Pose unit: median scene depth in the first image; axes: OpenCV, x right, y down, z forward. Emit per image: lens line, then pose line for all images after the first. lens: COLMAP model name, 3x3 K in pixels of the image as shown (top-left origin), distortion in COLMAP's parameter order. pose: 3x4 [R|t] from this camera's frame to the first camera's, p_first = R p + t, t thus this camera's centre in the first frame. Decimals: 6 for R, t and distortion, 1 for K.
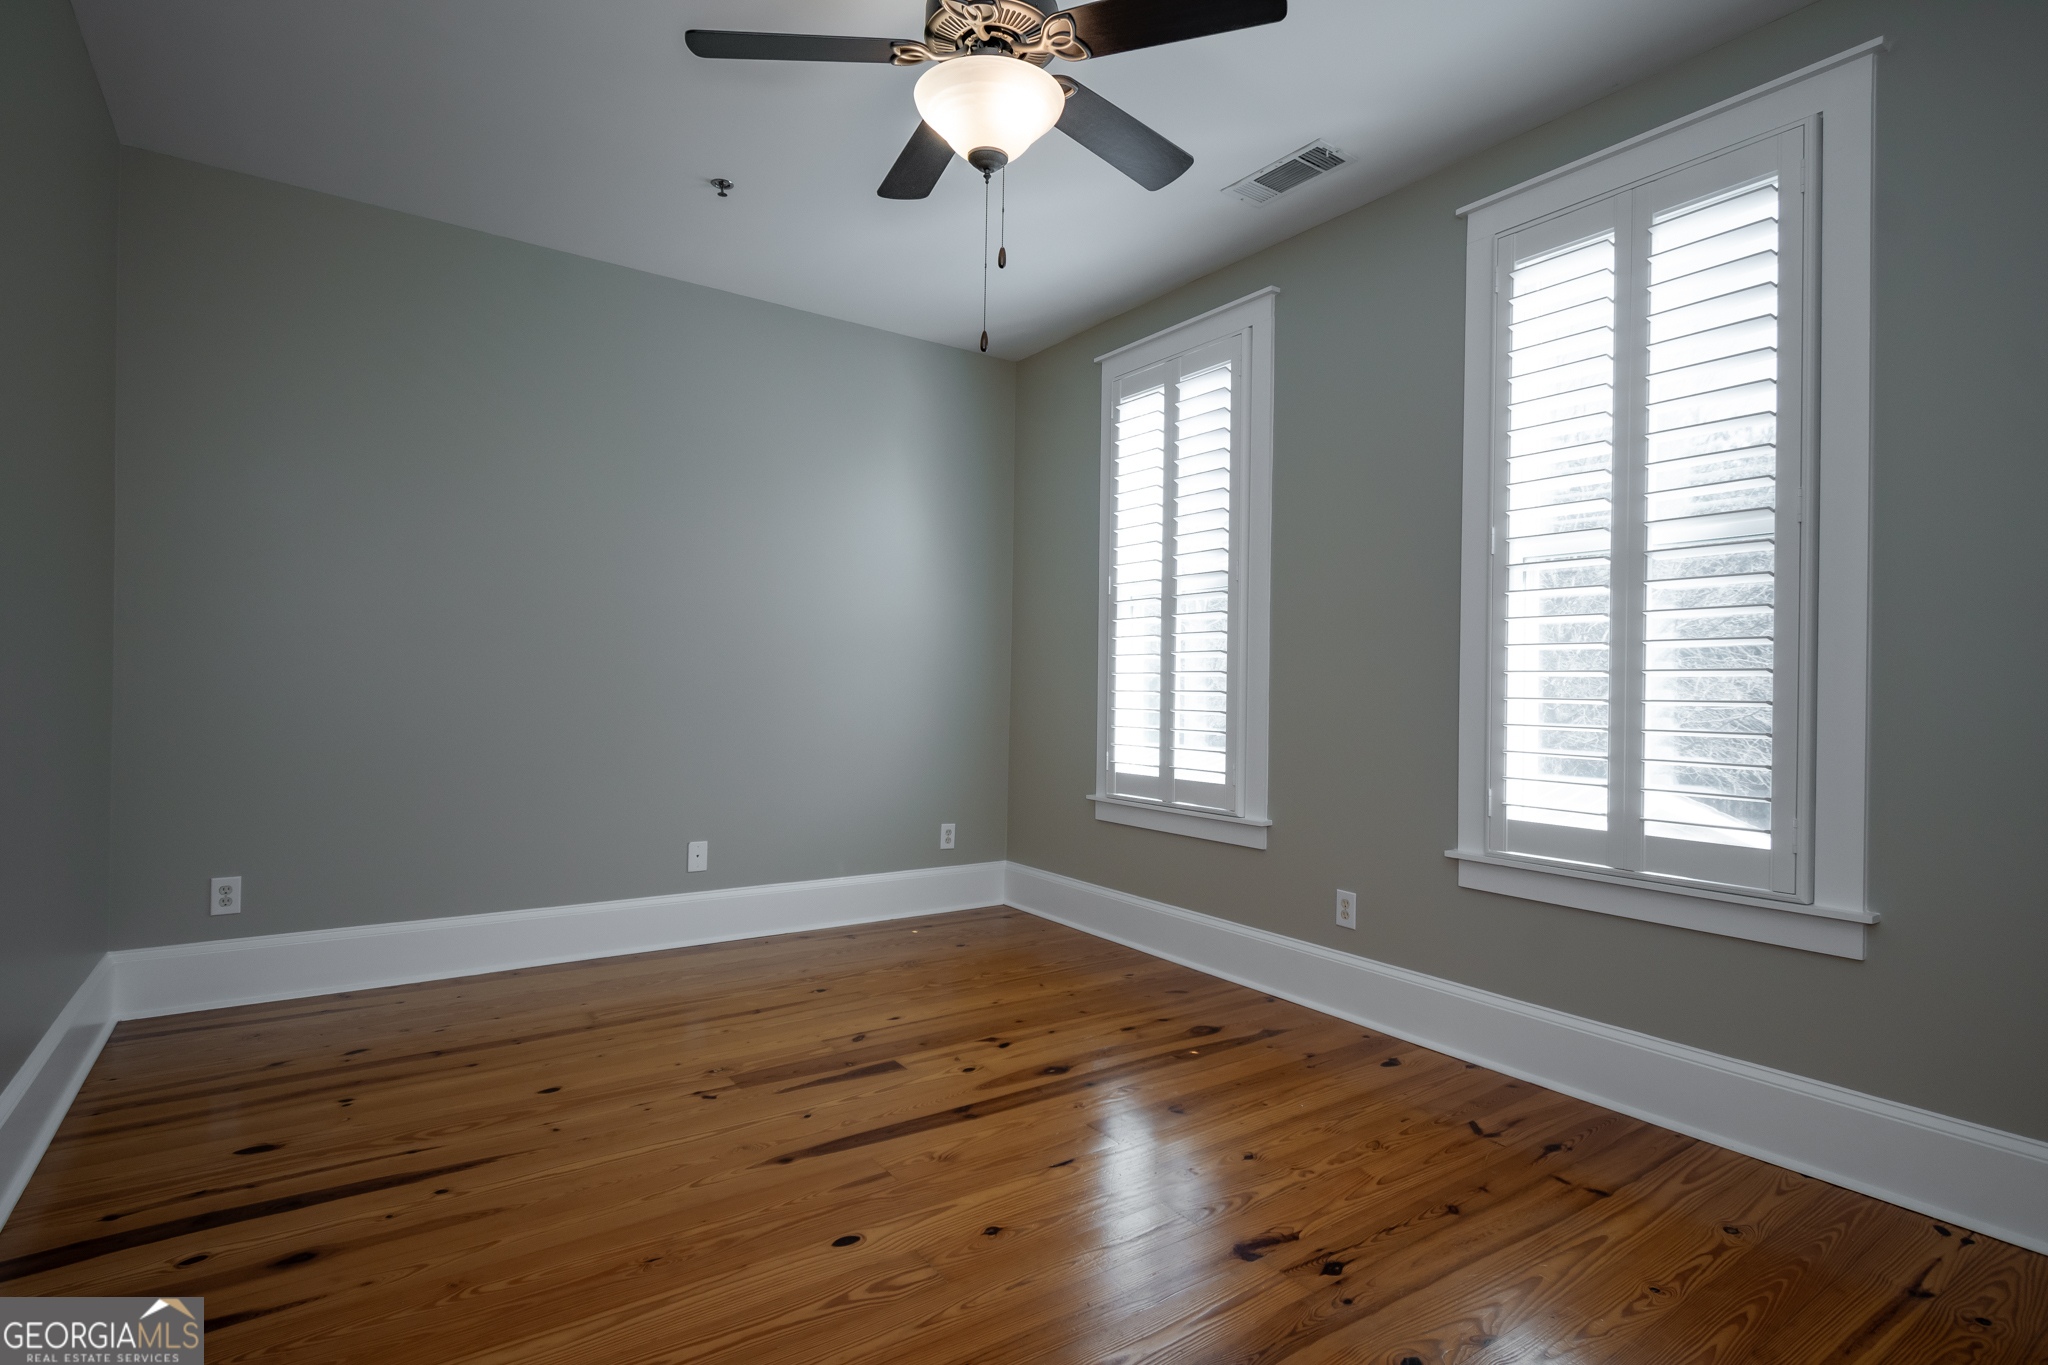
lens RADIAL K [[1004.5, 0, 1003.6], [0, 1004.5, 679.4], [0, 0, 1]] dist [0.007548, -0.004694]
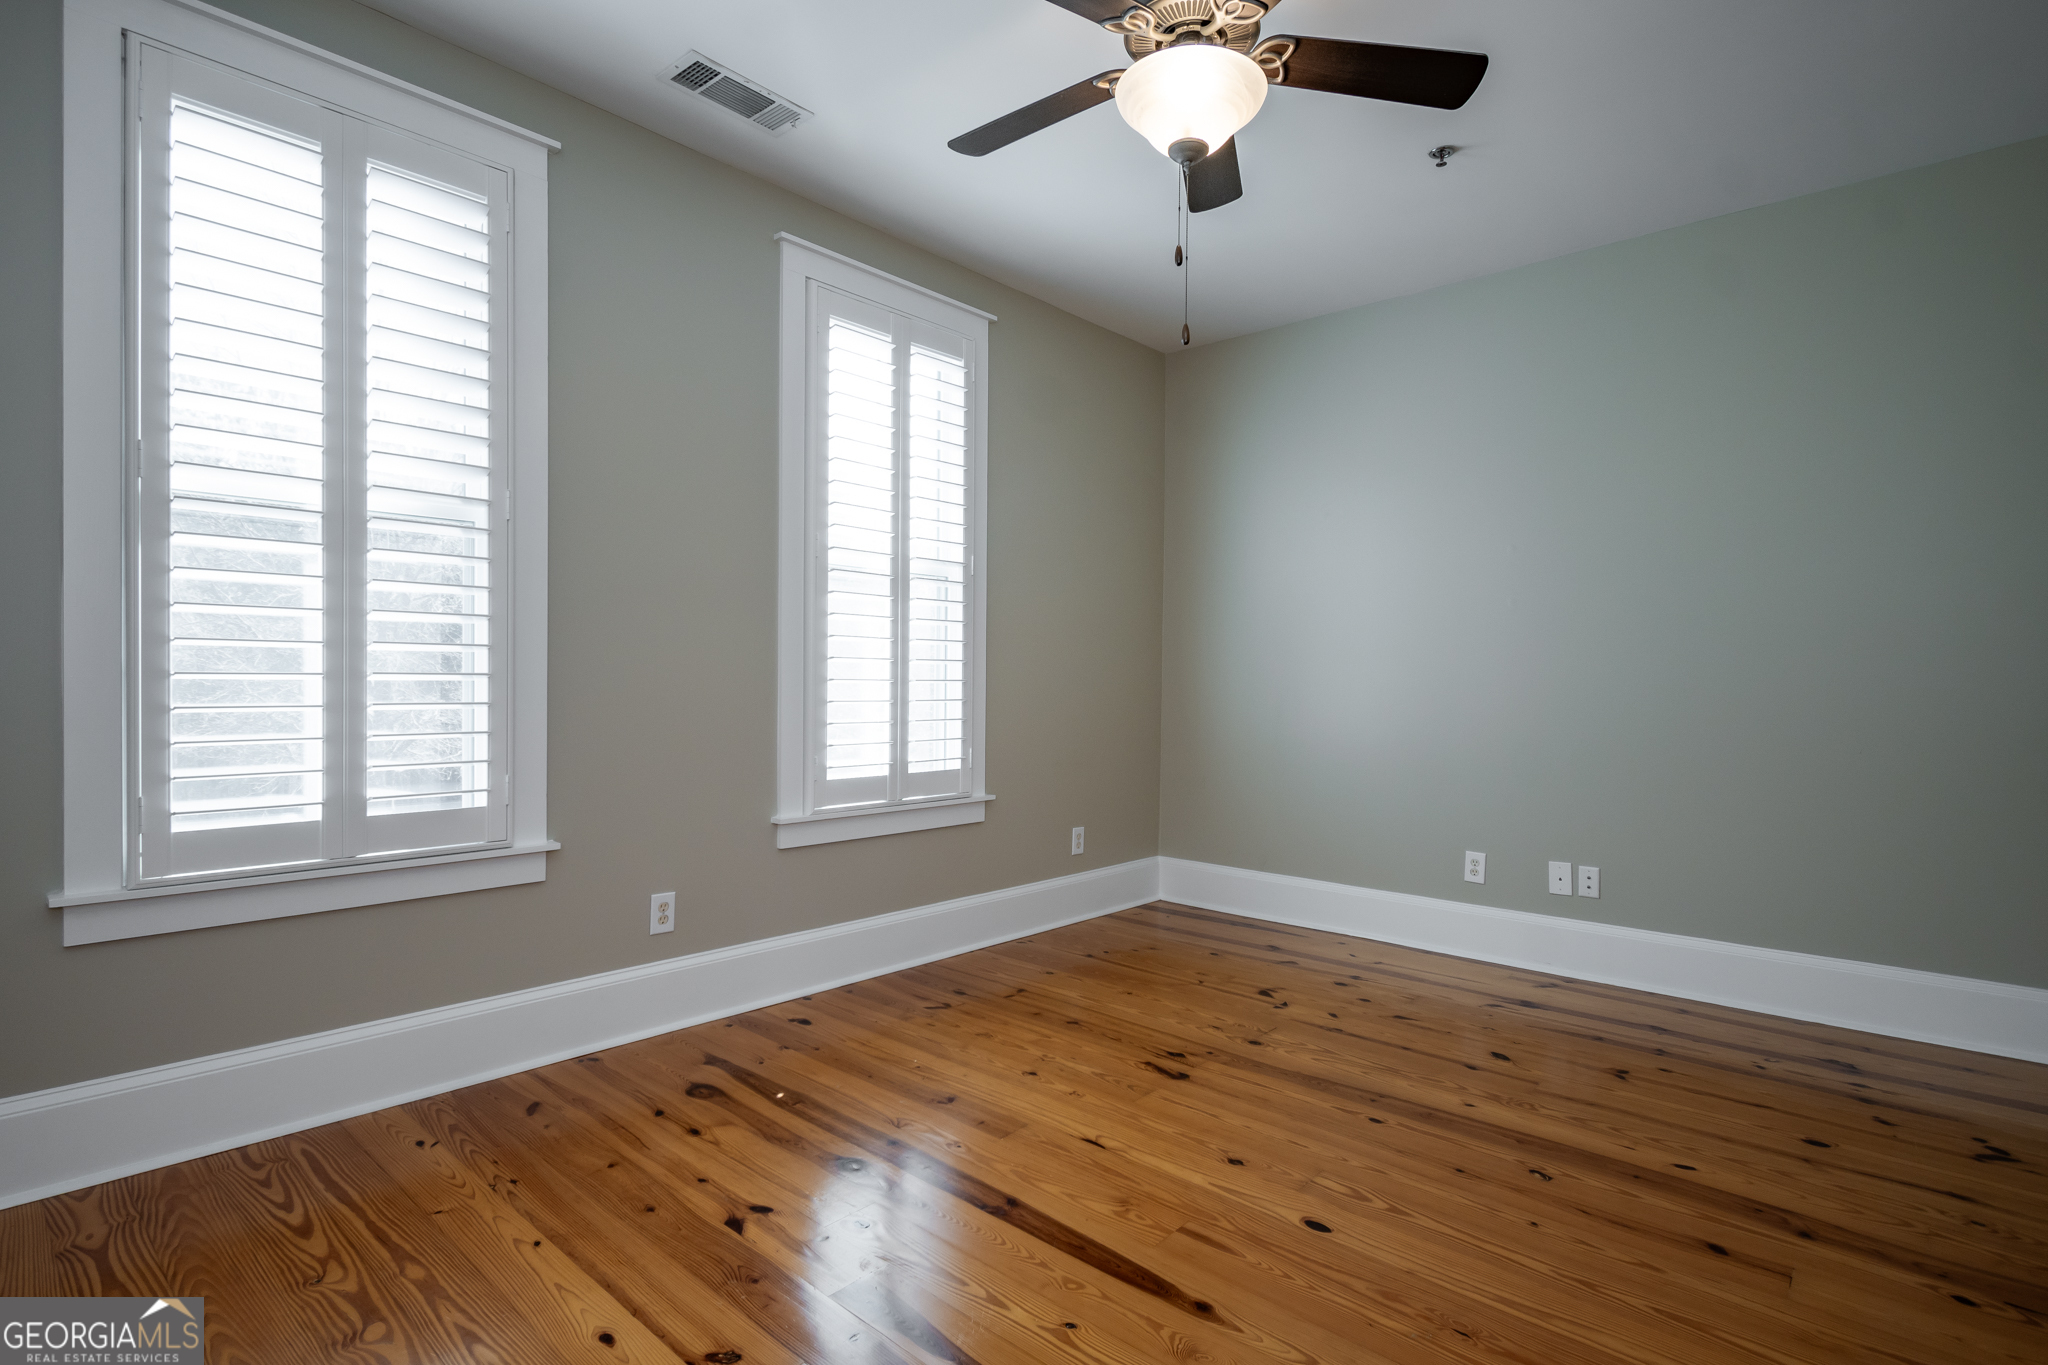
lens RADIAL K [[1004.5, 0, 1040.6], [0, 1004.5, 686.2], [0, 0, 1]] dist [0.007548, -0.004694]
pose [[-0.240181, -0.024603, 0.970416, -0.690620], [-0.023454, 0.999534, 0.019537, -0.003664], [-0.970445, -0.018068, -0.240646, 0.987892]]
